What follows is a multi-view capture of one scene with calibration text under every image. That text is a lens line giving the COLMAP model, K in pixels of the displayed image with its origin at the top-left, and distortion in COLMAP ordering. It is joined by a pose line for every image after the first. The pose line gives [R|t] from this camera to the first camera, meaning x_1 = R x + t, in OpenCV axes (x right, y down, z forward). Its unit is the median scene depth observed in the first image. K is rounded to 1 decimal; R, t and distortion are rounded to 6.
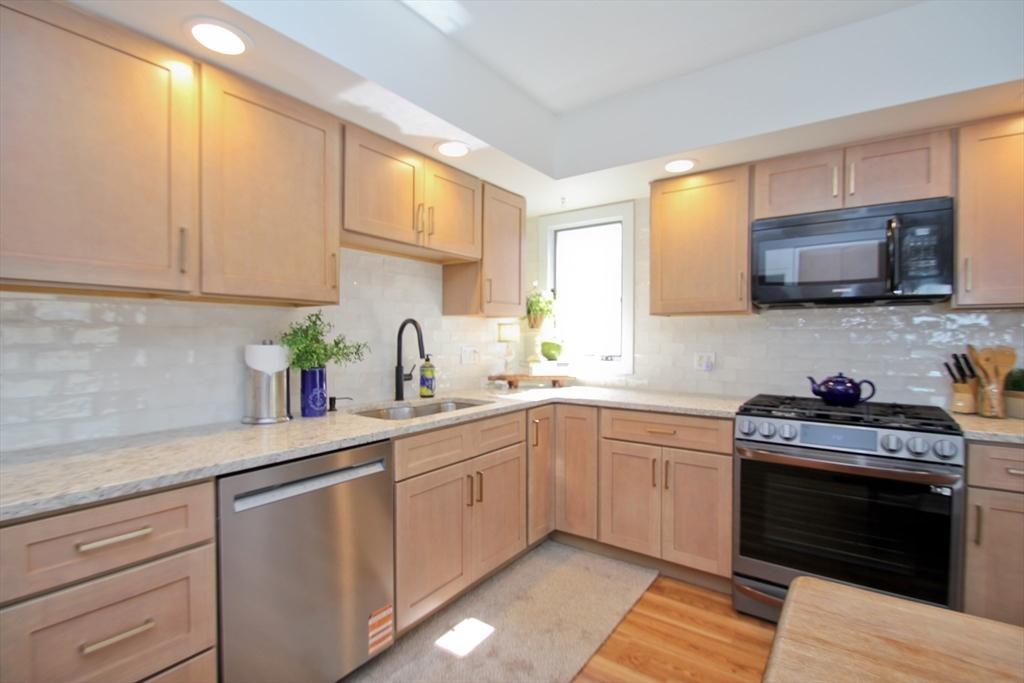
lens RADIAL K [[478.5, 0, 514.8], [0, 478.5, 342.5], [0, 0, 1]] dist [0.001922, -0.010050]
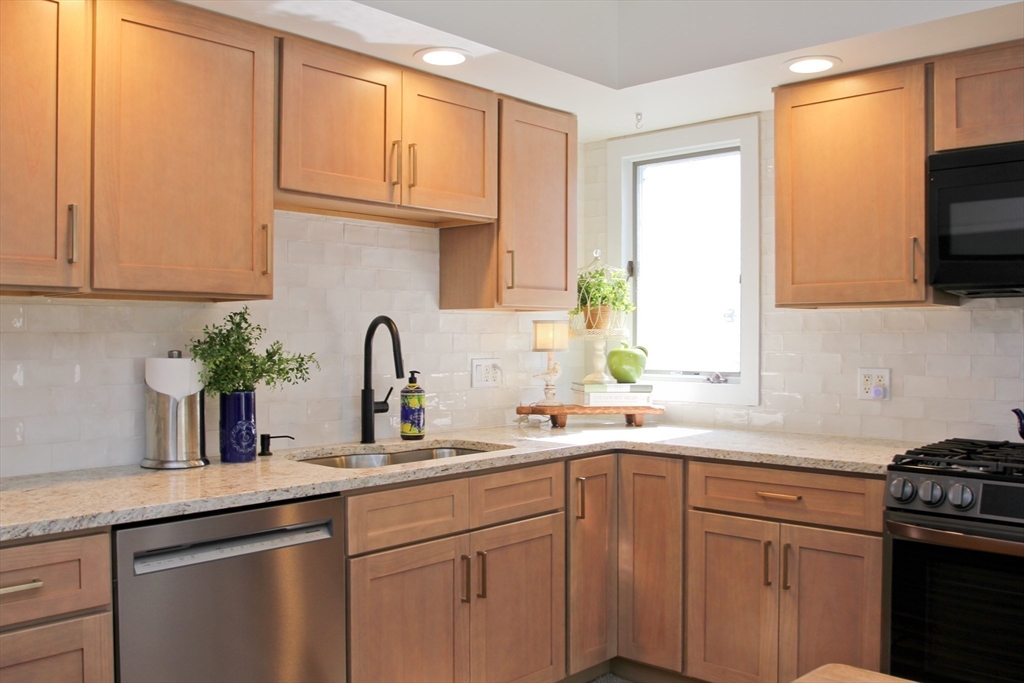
lens RADIAL K [[906.5, 0, 511.1], [0, 906.5, 342.5], [0, 0, 1]] dist [-0.057801, -0.008158]
pose [[0.992369, -0.001409, -0.123291, 0.108404], [0.000637, 0.999980, -0.006296, -0.006619], [0.123298, 0.006170, 0.992351, -0.198777]]
